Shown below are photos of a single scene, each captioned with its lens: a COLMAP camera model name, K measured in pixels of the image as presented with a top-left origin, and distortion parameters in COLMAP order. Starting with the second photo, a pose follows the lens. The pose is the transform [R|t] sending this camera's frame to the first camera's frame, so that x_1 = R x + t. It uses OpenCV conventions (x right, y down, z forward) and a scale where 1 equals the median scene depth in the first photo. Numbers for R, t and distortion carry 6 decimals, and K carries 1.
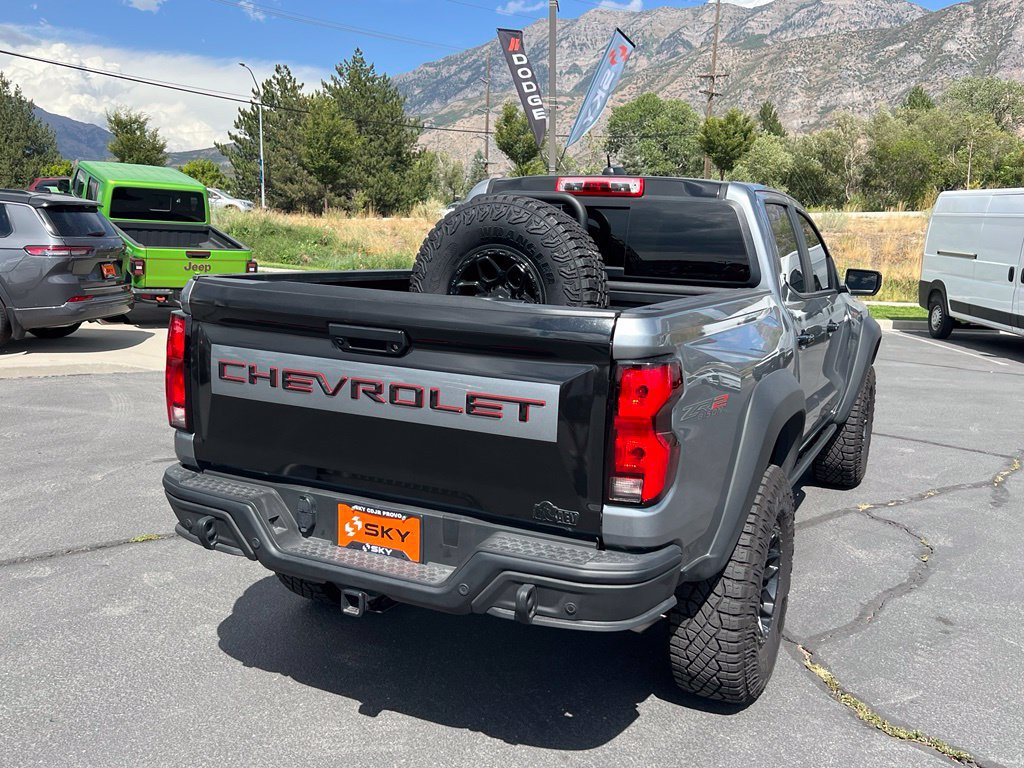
lens RADIAL K [[955.5, 0, 505.6], [0, 955.5, 401.0], [0, 0, 1]] dist [0.016707, 0.000000]
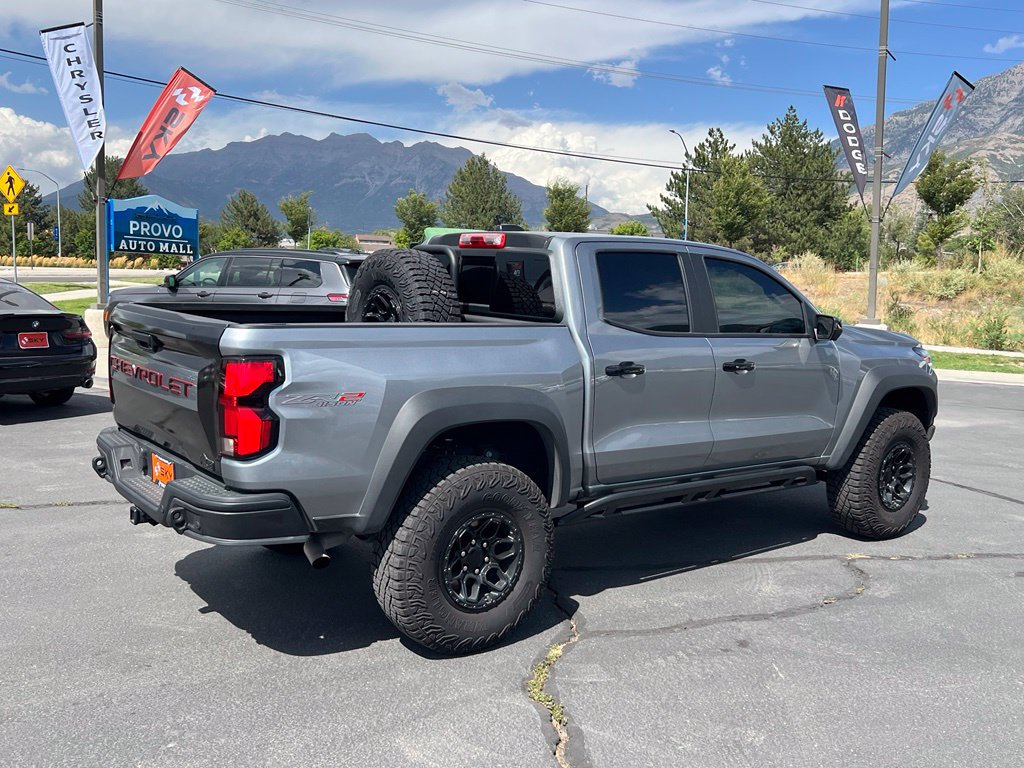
lens RADIAL K [[955.5, 0, 496.4], [0, 955.5, 384.2], [0, 0, 1]] dist [0.016707, 0.000000]
pose [[0.889702, 0.047061, -0.454111, 0.697646], [-0.080901, 0.995183, -0.055369, 0.028201], [0.449317, 0.085999, 0.889223, -0.076056]]
